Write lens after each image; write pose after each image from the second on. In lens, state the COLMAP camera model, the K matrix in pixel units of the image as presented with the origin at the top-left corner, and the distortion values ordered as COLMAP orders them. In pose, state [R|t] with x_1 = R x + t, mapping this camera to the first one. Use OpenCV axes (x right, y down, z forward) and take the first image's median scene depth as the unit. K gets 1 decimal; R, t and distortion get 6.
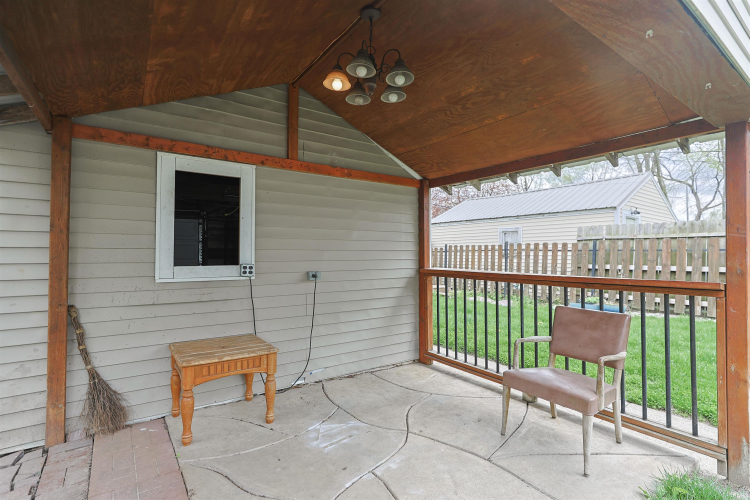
lens RADIAL K [[360.9, 0, 379.0], [0, 360.9, 245.8], [0, 0, 1]] dist [-0.019842, 0.012828]
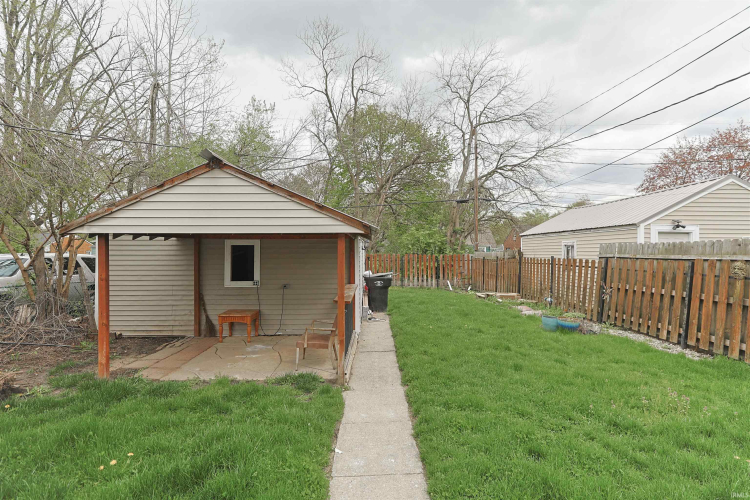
lens RADIAL K [[360.9, 0, 379.0], [0, 360.9, 245.8], [0, 0, 1]] dist [-0.019842, 0.012828]
pose [[0.822759, -0.016116, -0.568162, 1.831196], [0.019134, 0.999817, -0.000652, -0.180226], [0.568069, -0.010335, 0.822916, -0.570557]]
